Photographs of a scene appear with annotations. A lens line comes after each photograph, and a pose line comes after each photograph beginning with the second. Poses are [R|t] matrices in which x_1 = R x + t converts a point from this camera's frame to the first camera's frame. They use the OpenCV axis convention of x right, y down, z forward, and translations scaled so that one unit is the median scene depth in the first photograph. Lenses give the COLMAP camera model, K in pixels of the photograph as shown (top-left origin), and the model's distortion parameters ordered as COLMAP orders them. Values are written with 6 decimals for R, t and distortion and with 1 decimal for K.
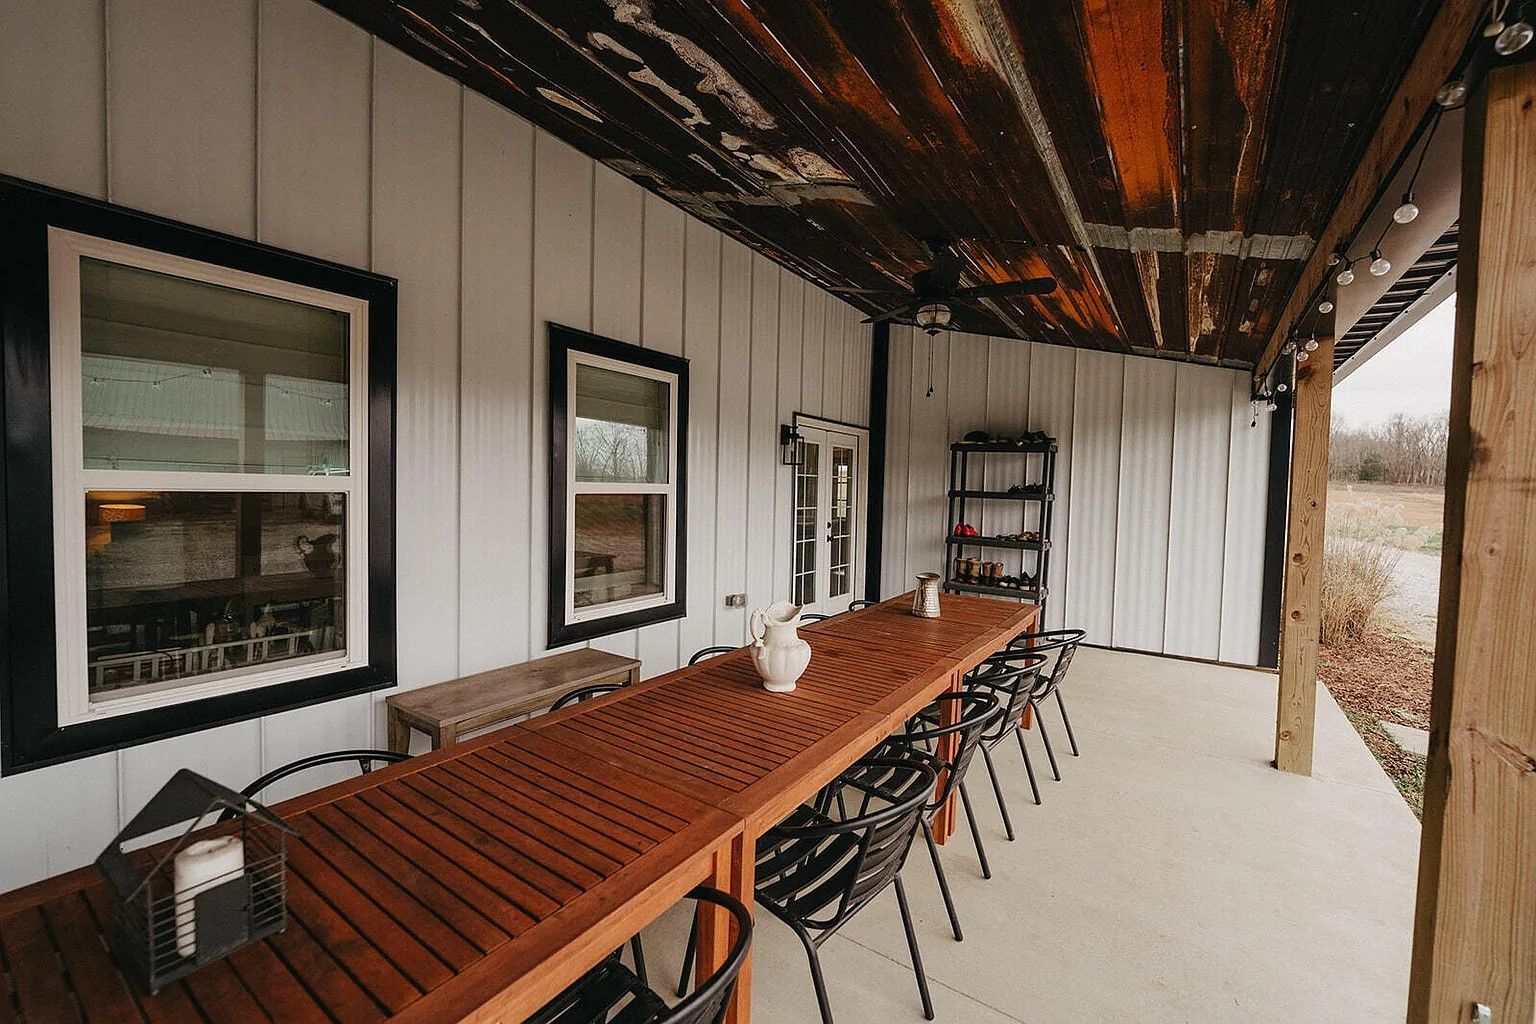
lens RADIAL K [[624.4, 0, 768.0], [0, 624.4, 512.0], [0, 0, 1]] dist [0.000658, -0.000055]
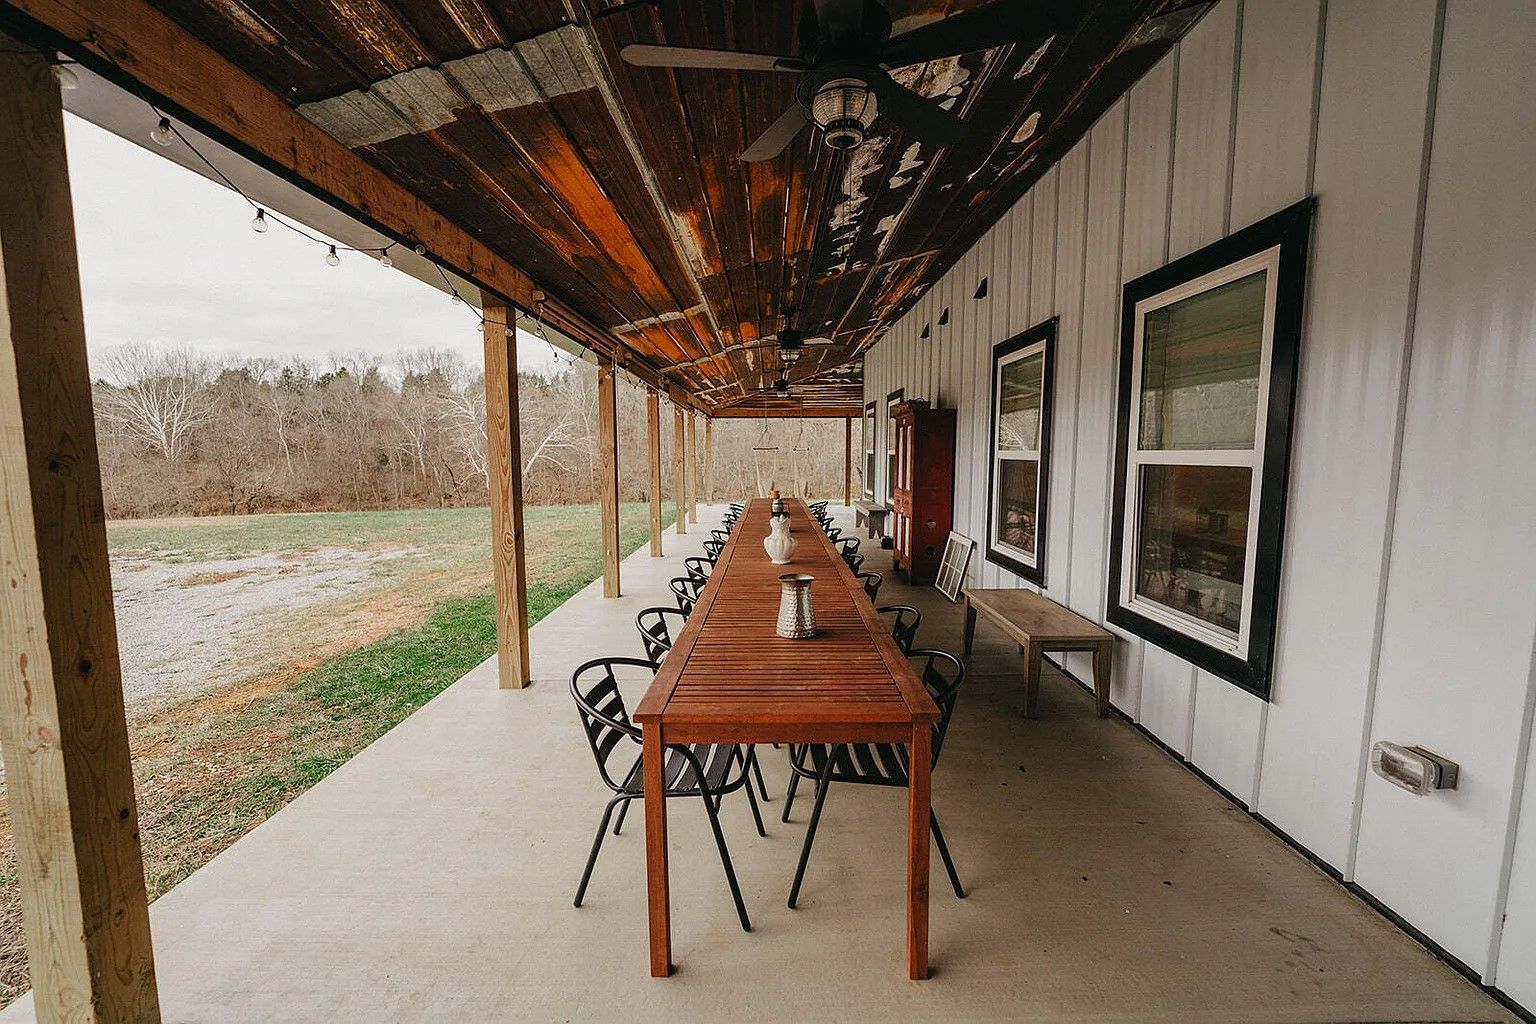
lens RADIAL K [[624.4, 0, 768.0], [0, 624.4, 512.0], [0, 0, 1]] dist [0.000658, -0.000055]
pose [[-0.828841, 0.032448, -0.558542, 0.611839], [-0.041352, 0.992034, 0.118994, -0.044406], [0.557954, 0.121724, -0.820896, 1.421299]]
